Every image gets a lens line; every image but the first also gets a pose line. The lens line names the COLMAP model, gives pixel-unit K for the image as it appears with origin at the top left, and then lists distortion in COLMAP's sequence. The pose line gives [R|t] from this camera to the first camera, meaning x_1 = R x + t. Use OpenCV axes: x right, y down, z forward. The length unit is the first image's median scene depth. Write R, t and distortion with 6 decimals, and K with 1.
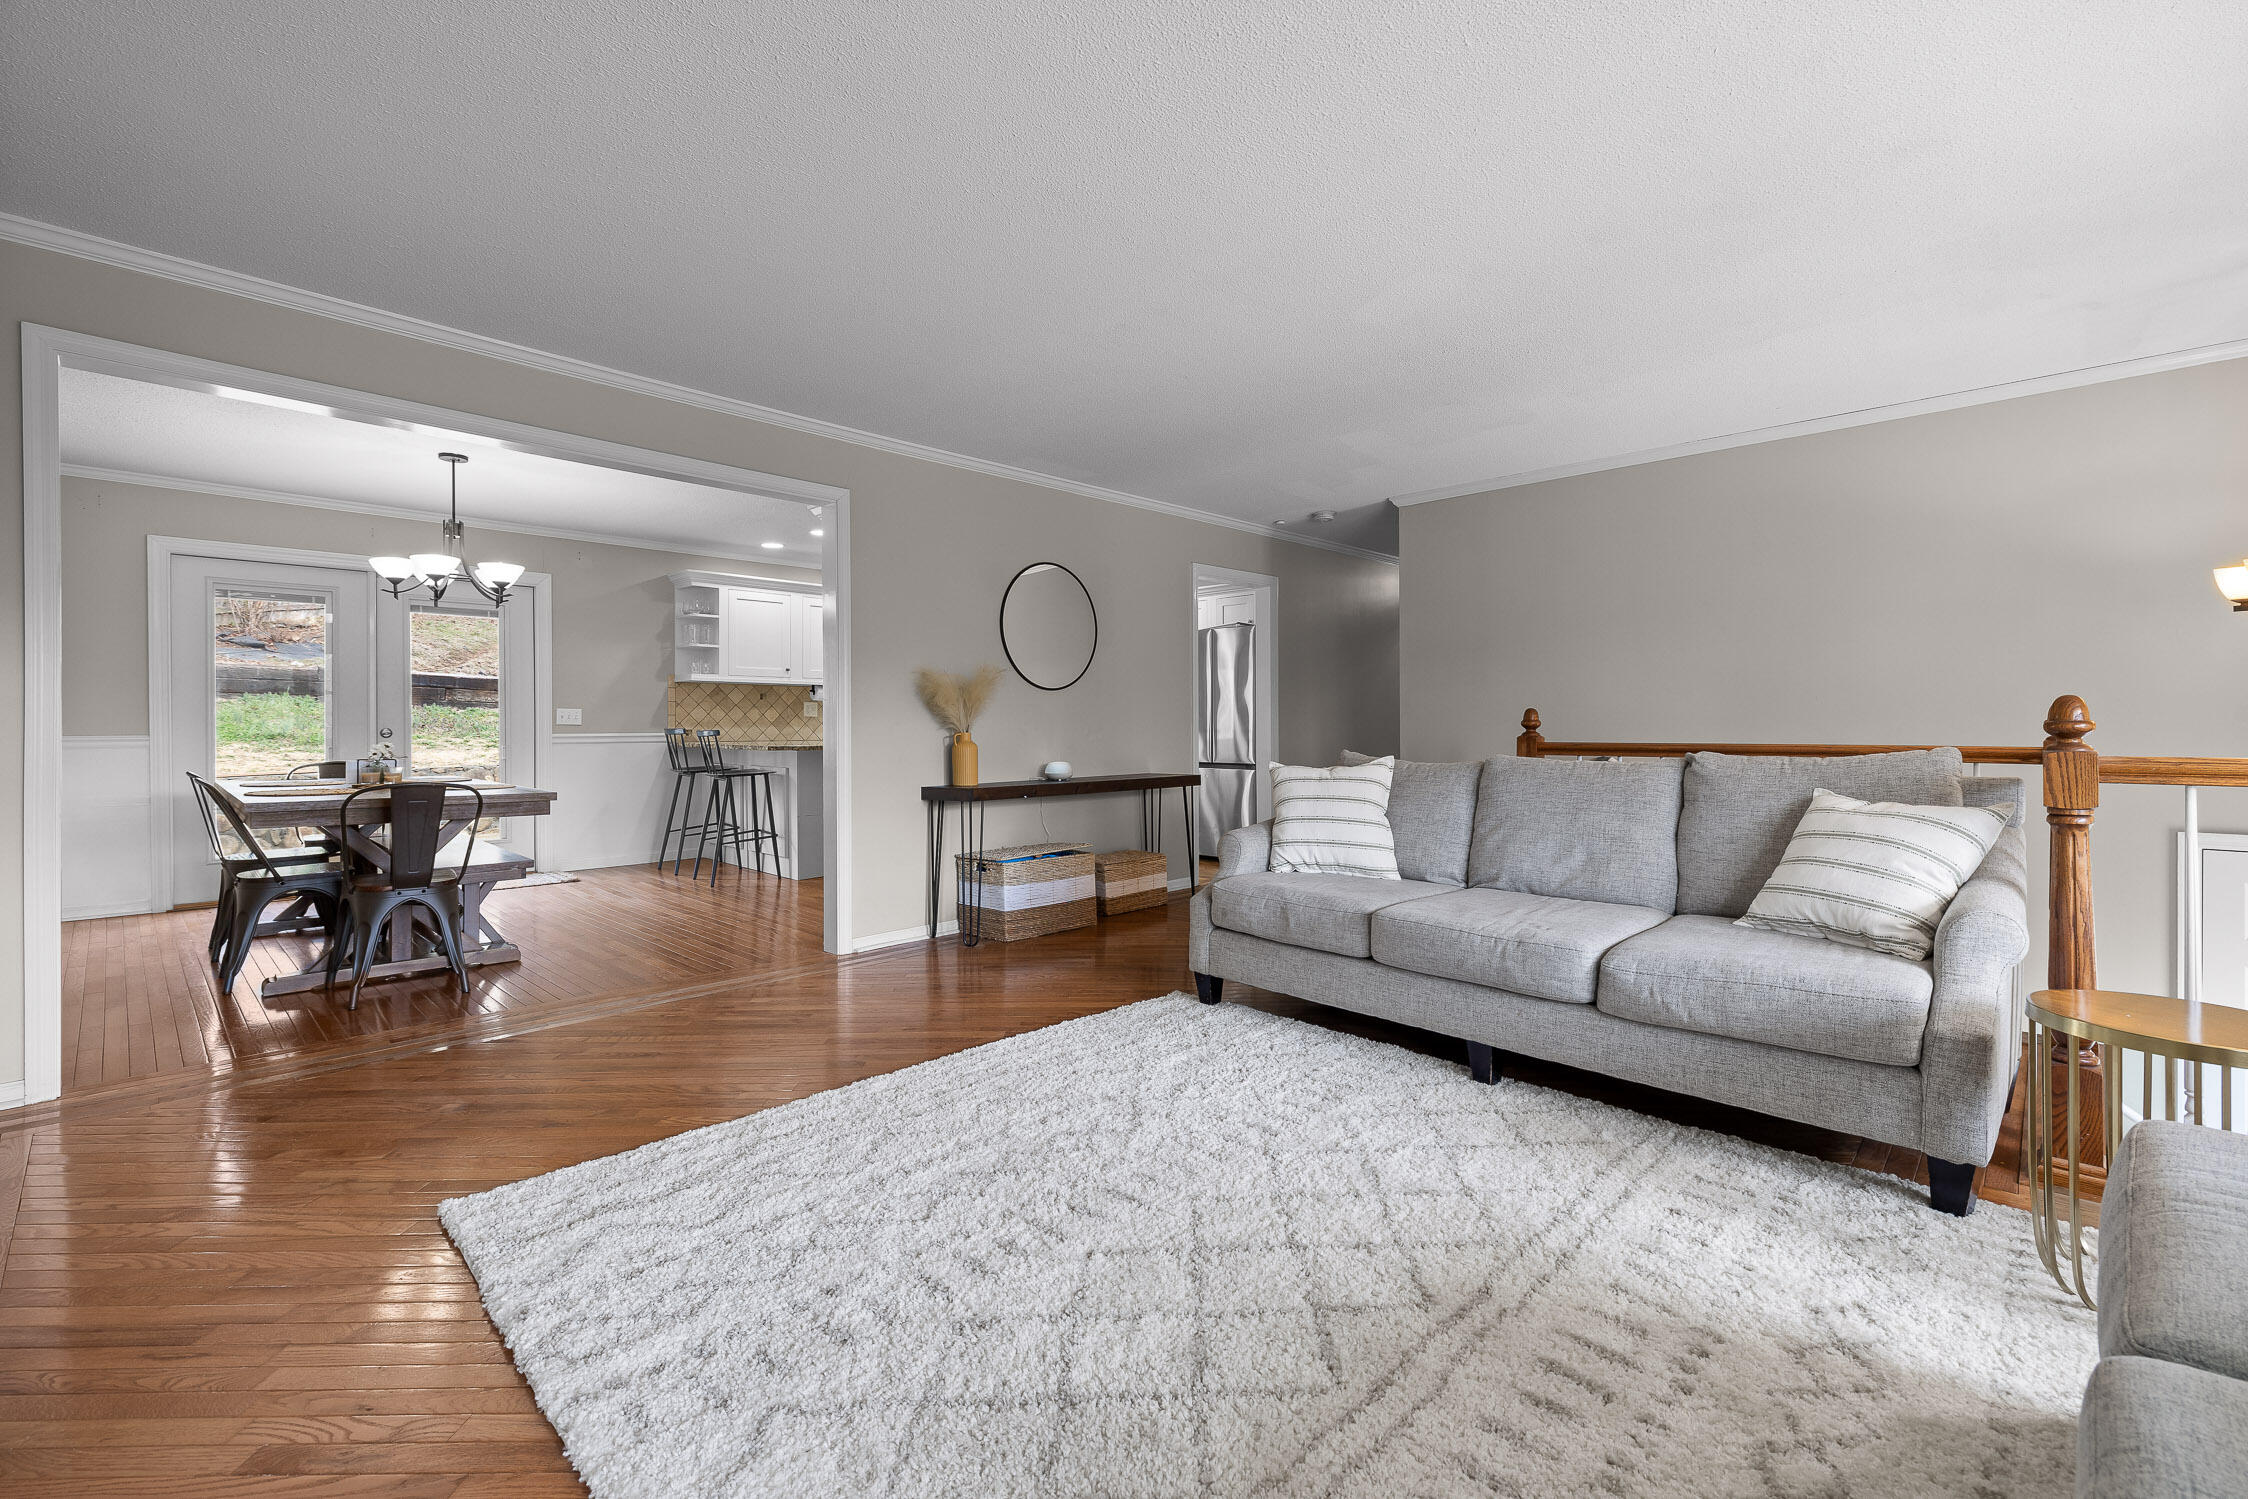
lens RADIAL K [[949.2, 0, 1110.6], [0, 949.2, 711.1], [0, 0, 1]] dist [0.004877, -0.000755]
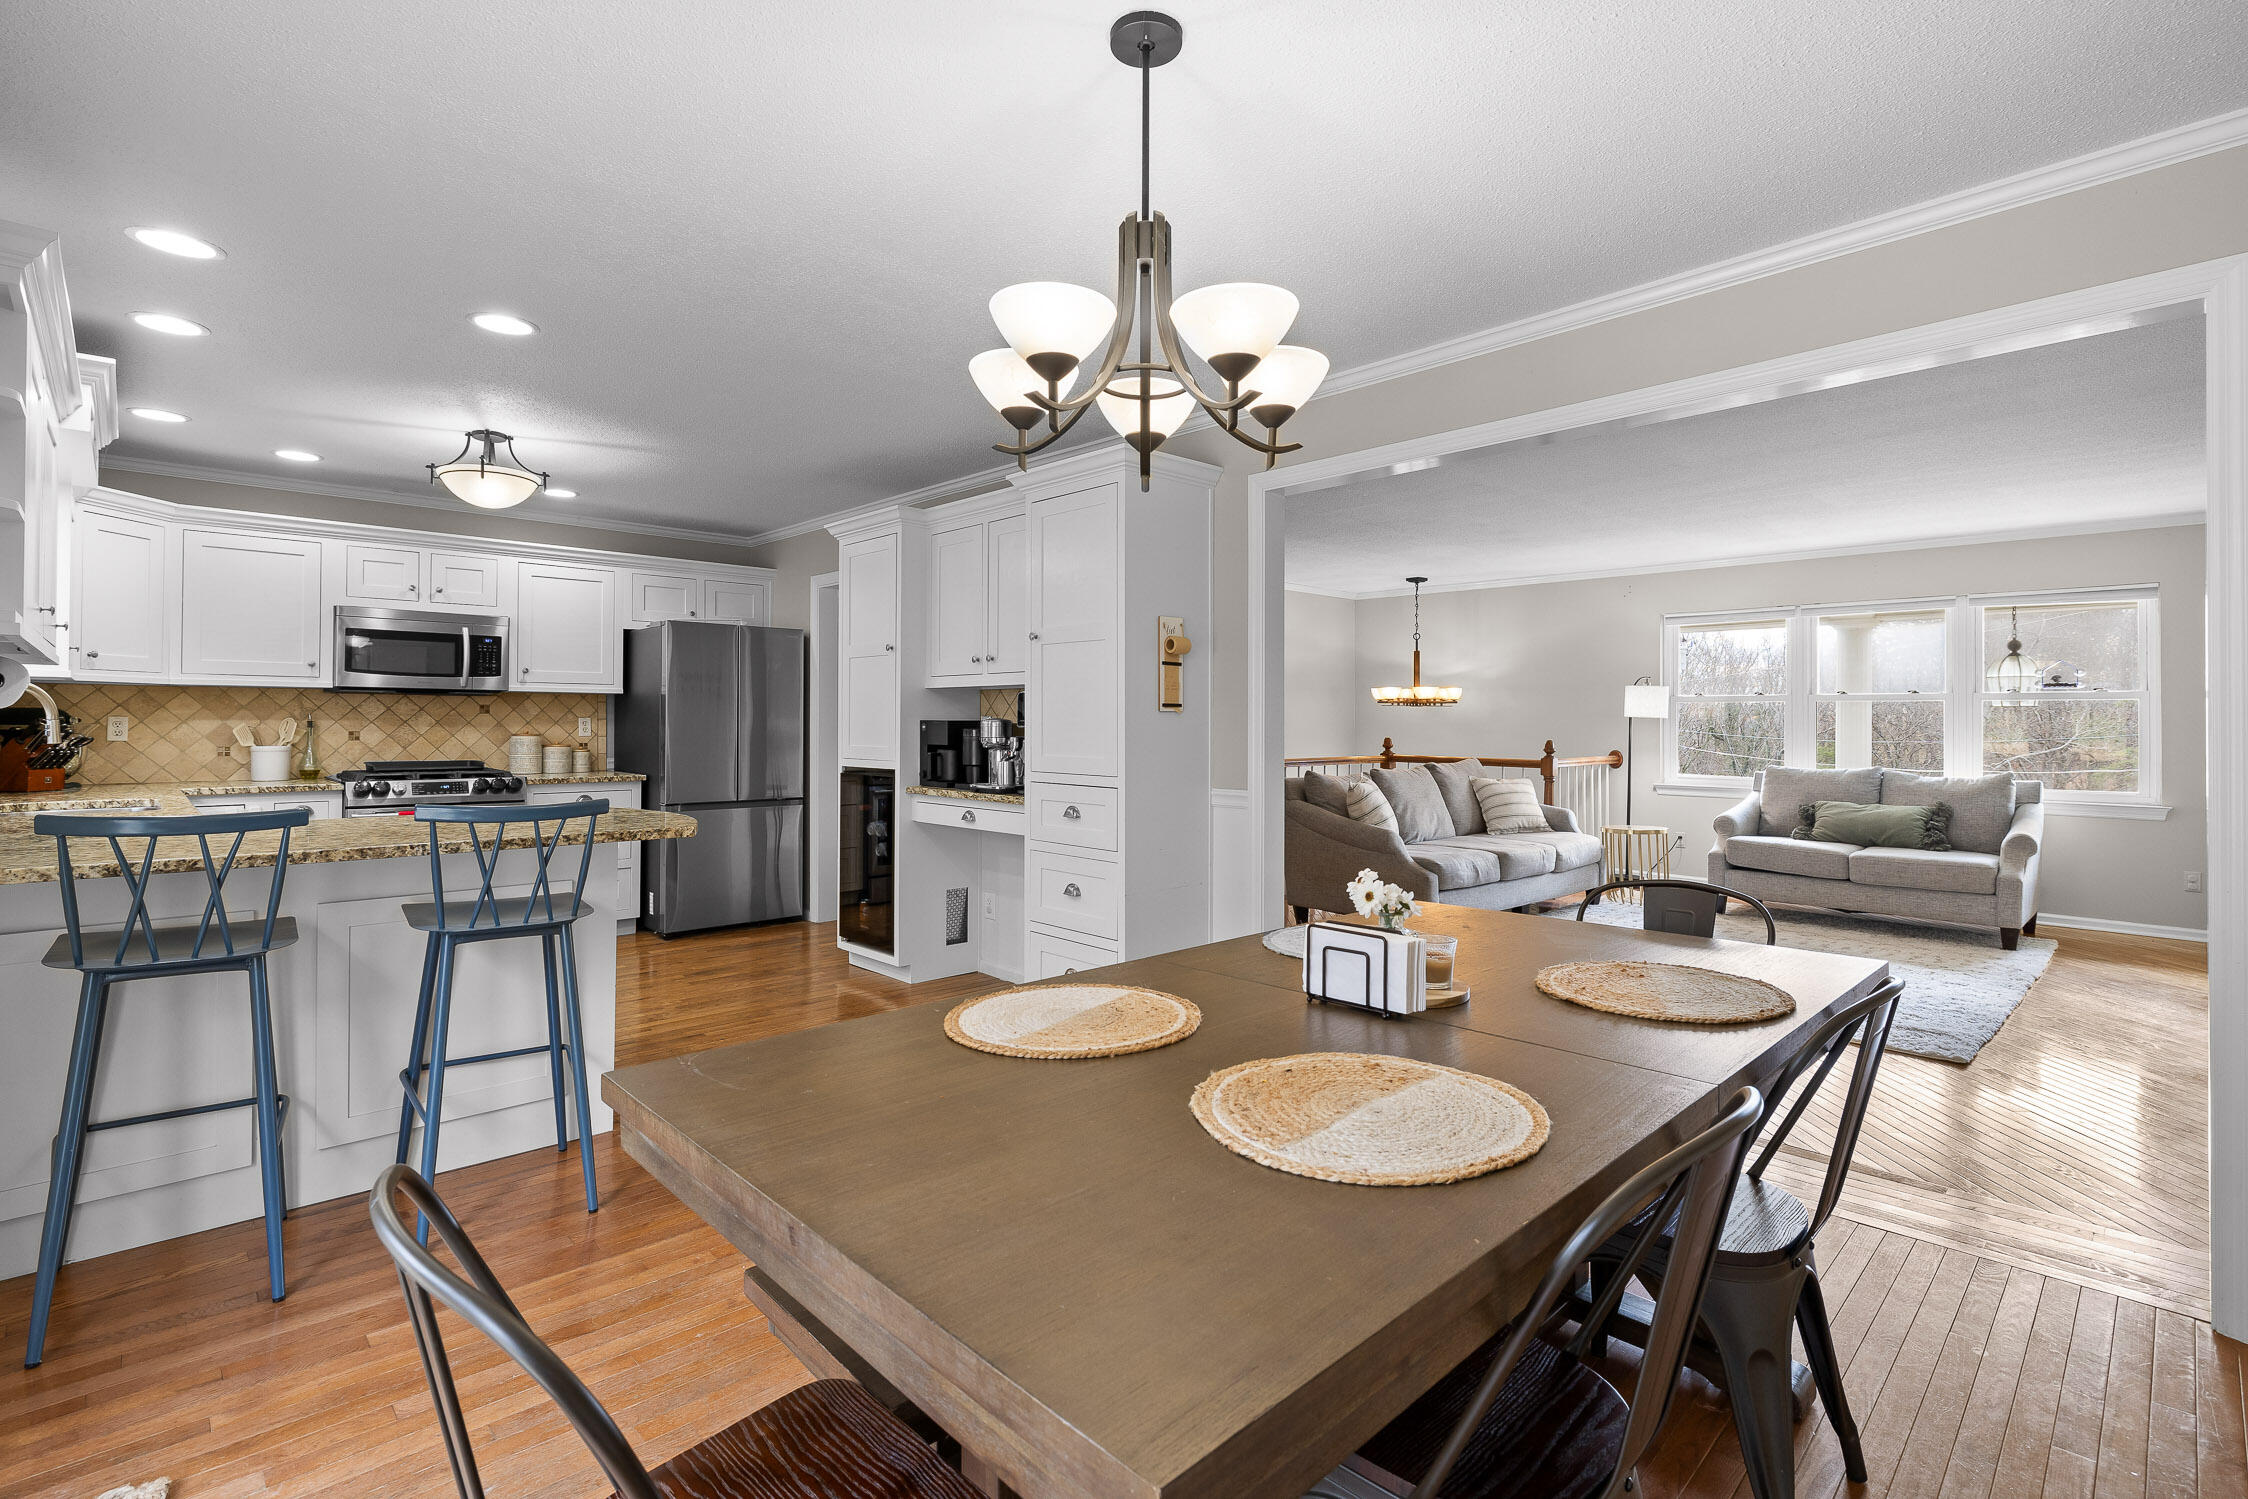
lens RADIAL K [[1035.8, 0, 1130.1], [0, 1035.8, 711.1], [0, 0, 1]] dist [0.001238, 0.000380]
pose [[0.022093, 0.014445, 0.999652, -0.780583], [-0.017729, 0.999744, -0.014054, -0.012755], [-0.999599, -0.017412, 0.022344, 0.741018]]
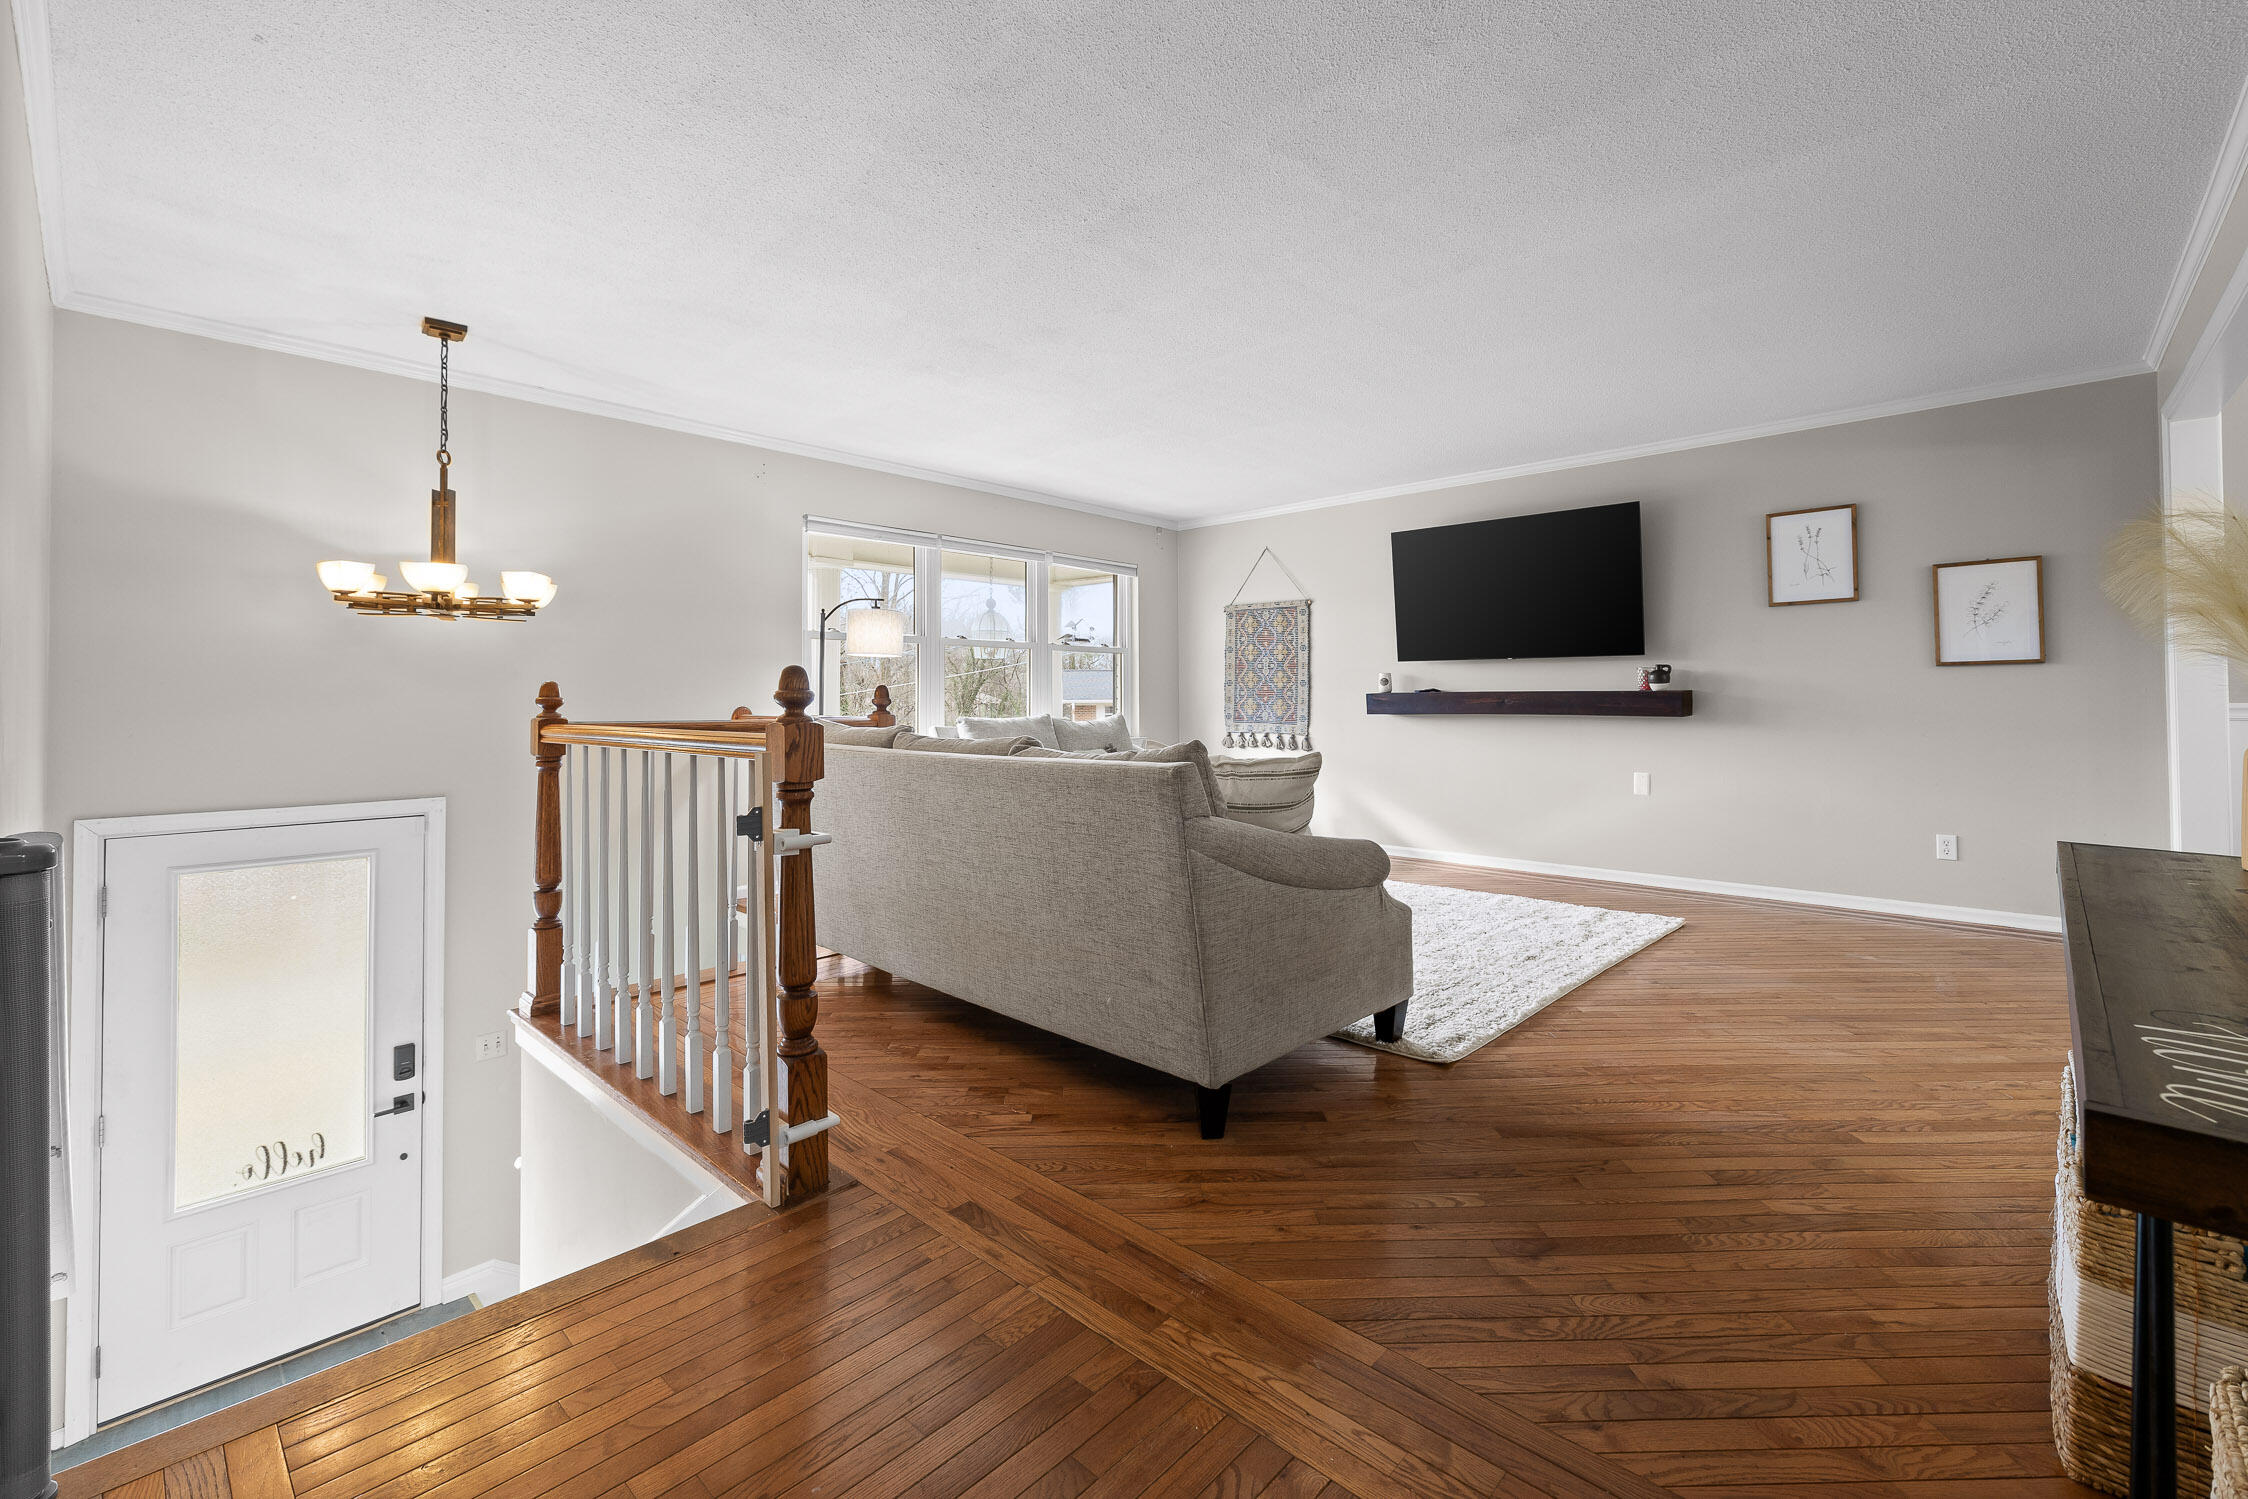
lens RADIAL K [[949.2, 0, 1131.1], [0, 949.2, 686.5], [0, 0, 1]] dist [0.004877, -0.000755]
pose [[-0.999534, 0.009151, -0.029119, 0.180181], [0.009939, 0.999586, -0.027016, 0.014099], [0.028859, -0.027293, -0.999211, 0.945578]]
